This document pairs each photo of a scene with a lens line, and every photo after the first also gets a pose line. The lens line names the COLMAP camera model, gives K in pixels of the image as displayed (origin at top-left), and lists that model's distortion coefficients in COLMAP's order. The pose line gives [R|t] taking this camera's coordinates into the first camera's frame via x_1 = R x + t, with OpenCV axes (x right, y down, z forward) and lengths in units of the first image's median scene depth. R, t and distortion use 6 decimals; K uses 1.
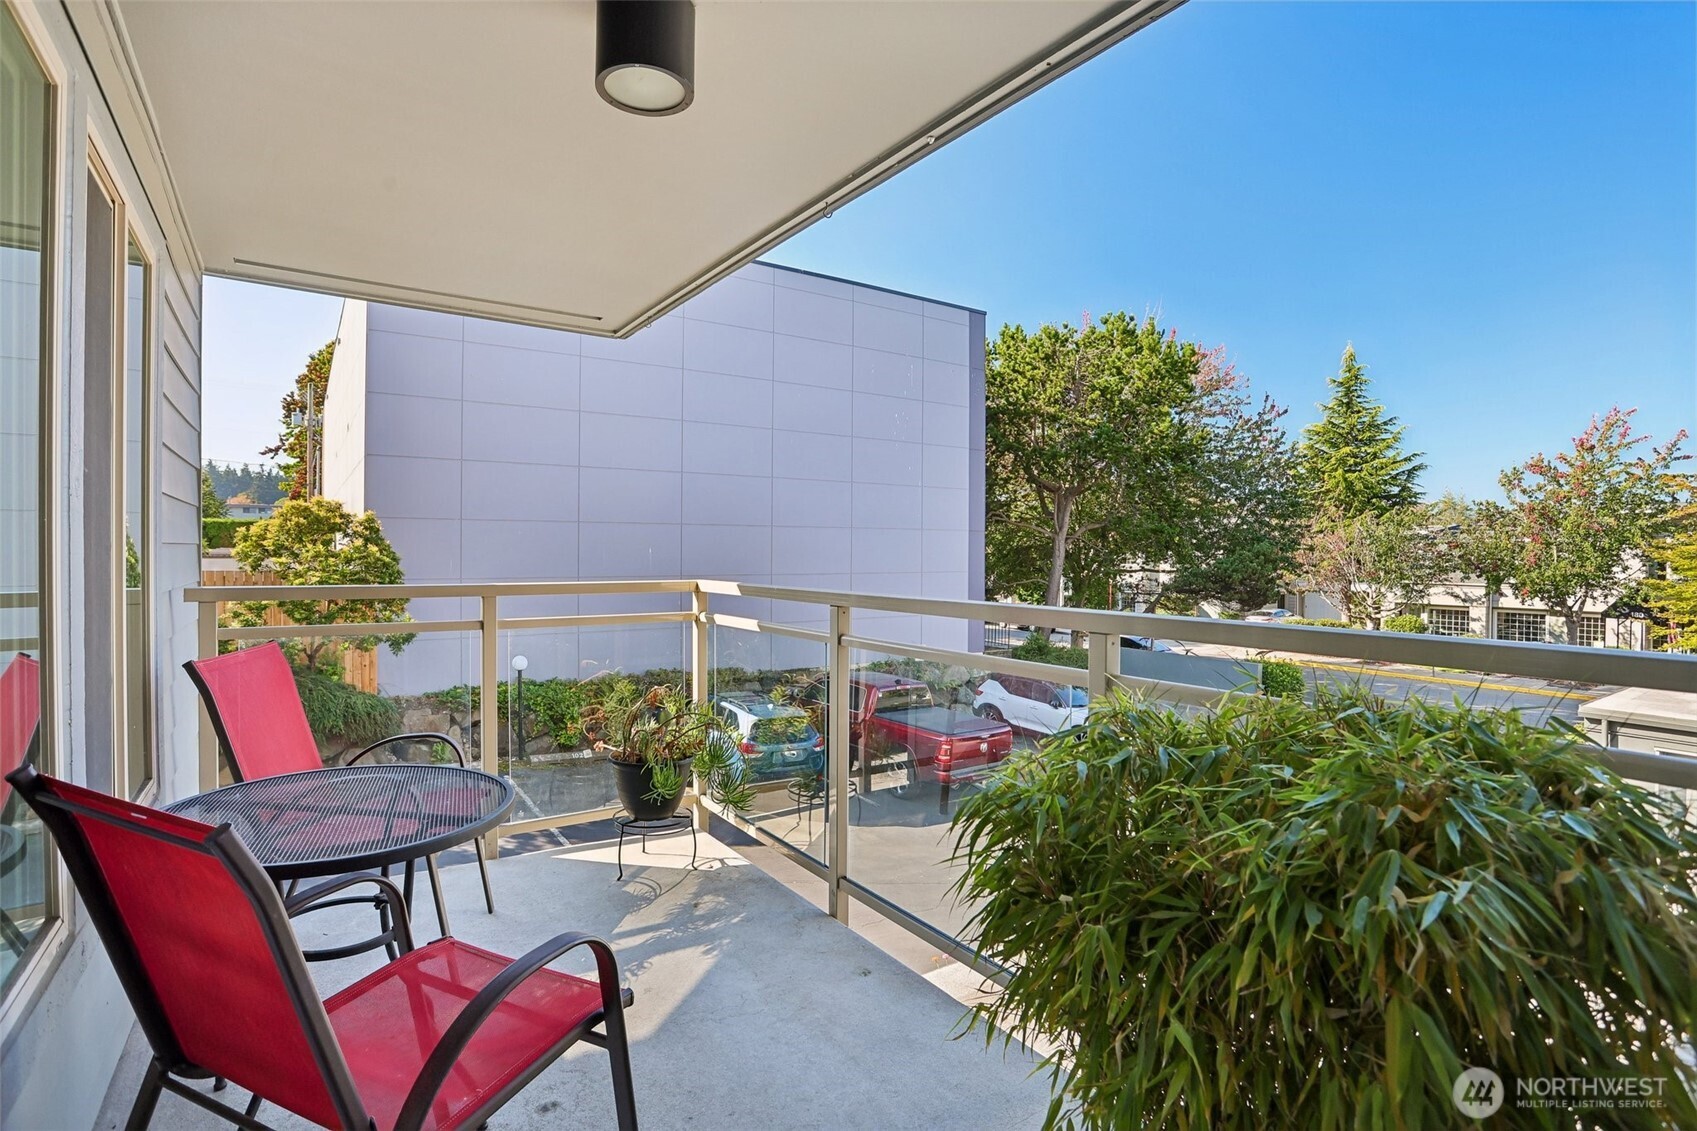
lens RADIAL K [[826.9, 0, 833.0], [0, 826.9, 561.1], [0, 0, 1]] dist [-0.071197, 0.022457]
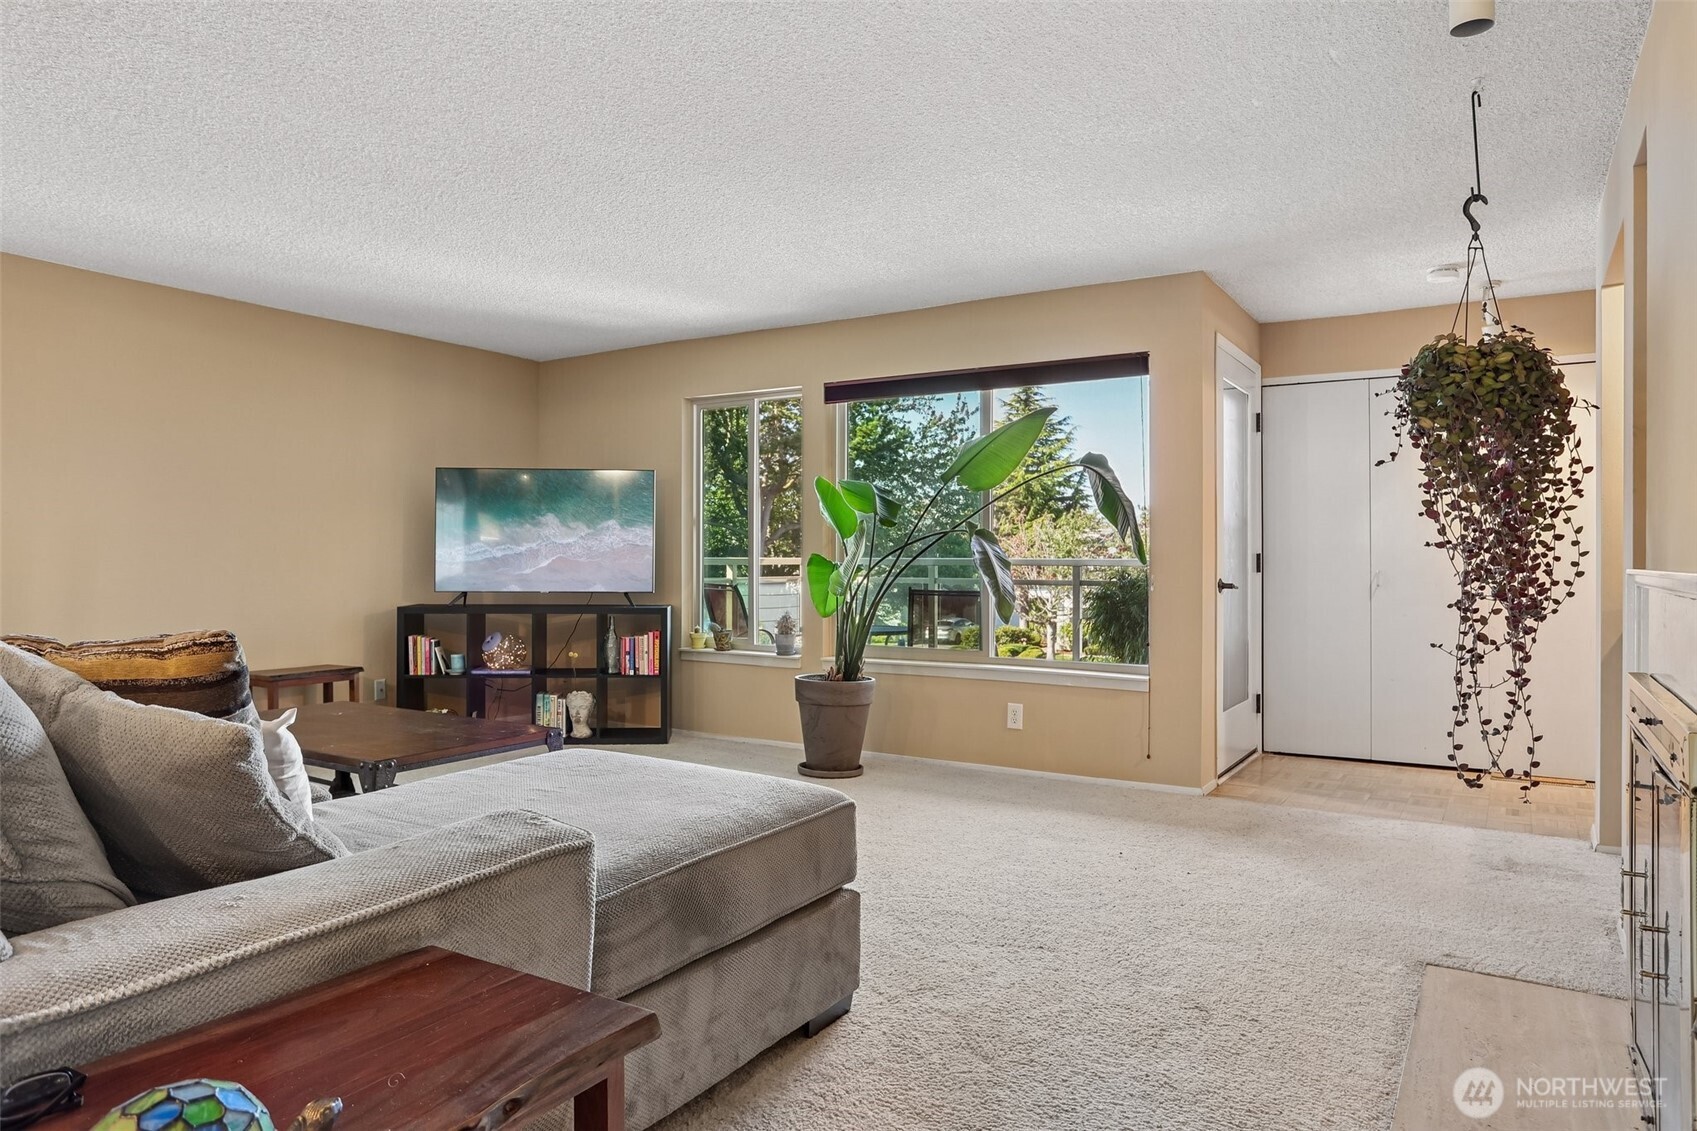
lens RADIAL K [[1098.2, 0, 849.9], [0, 1098.2, 555.8], [0, 0, 1]] dist [-0.040121, -0.000182]
pose [[0.907910, 0.003425, 0.419151, -0.118261], [0.000721, 0.999952, -0.009733, 0.001892], [-0.419164, 0.009138, 0.907865, -0.117327]]
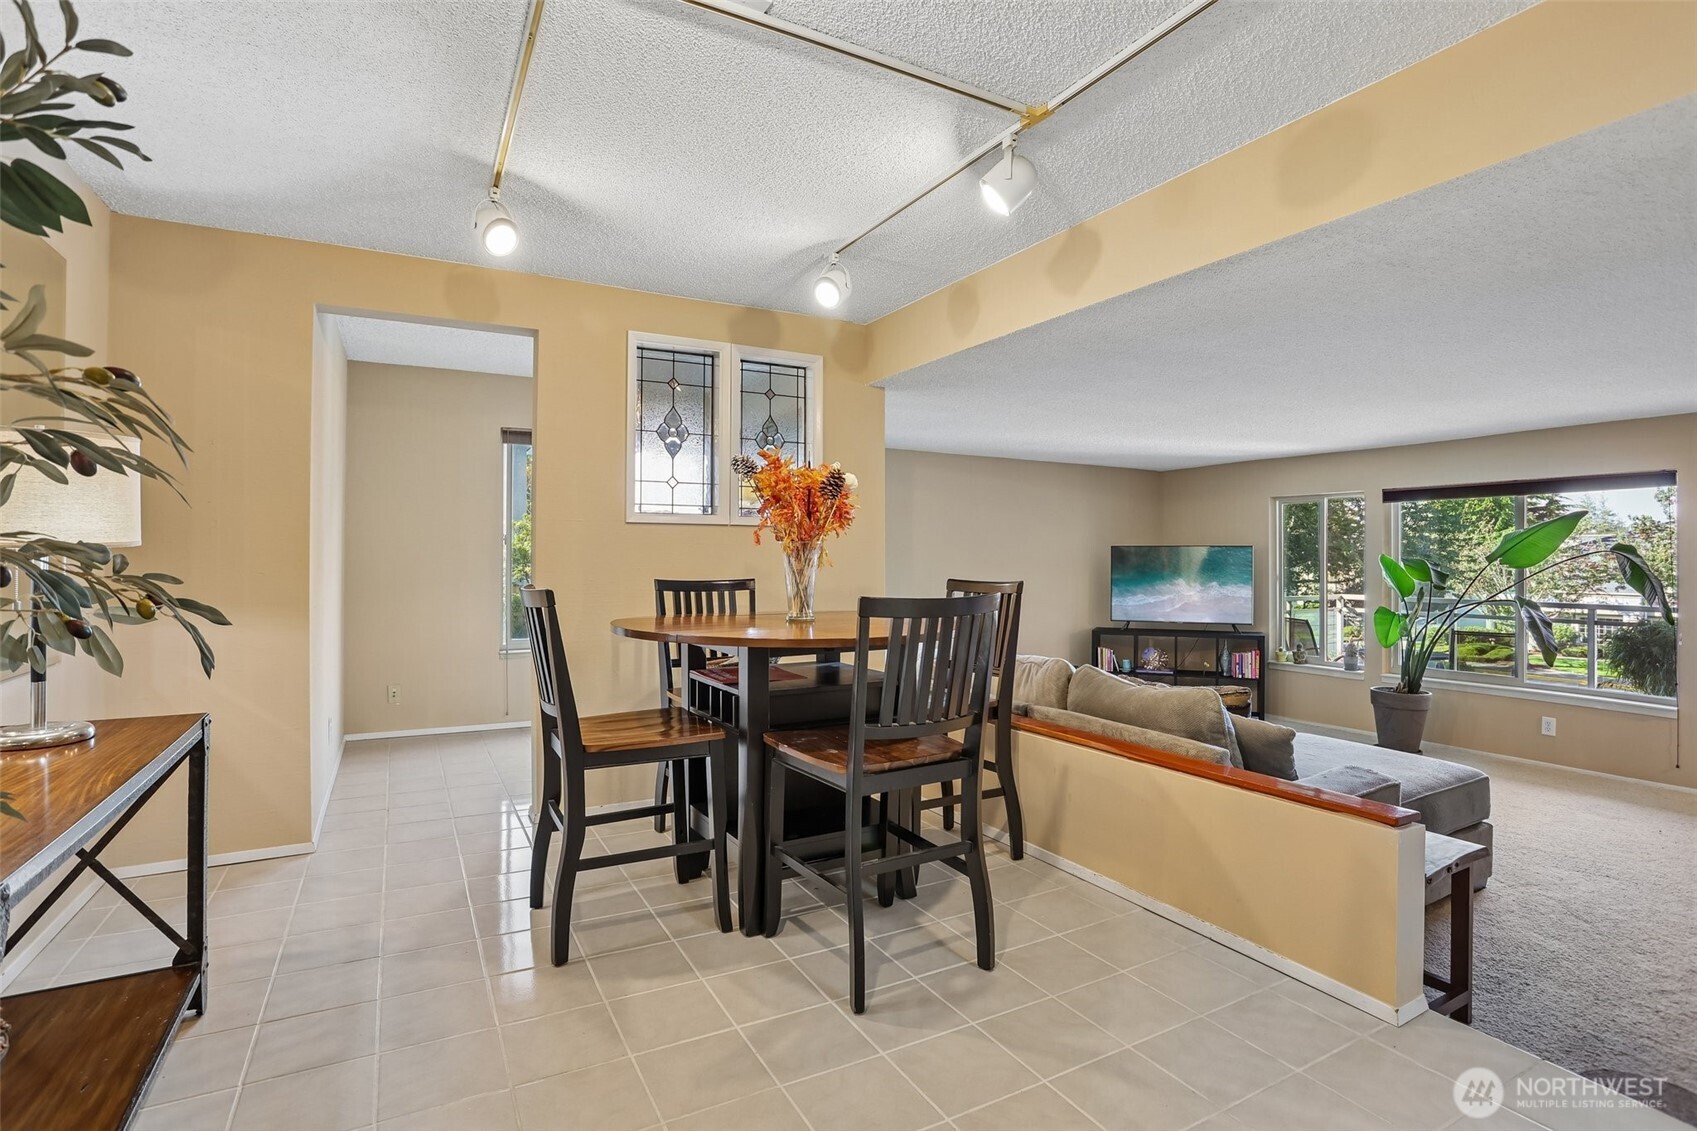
lens RADIAL K [[833.3, 0, 836.3], [0, 833.3, 556.3], [0, 0, 1]] dist [-0.053087, 0.017168]
pose [[0.996398, 0.001584, -0.084790, -0.147103], [-0.002584, 0.999928, -0.011695, -0.005364], [0.084765, 0.011872, 0.996330, -0.146141]]
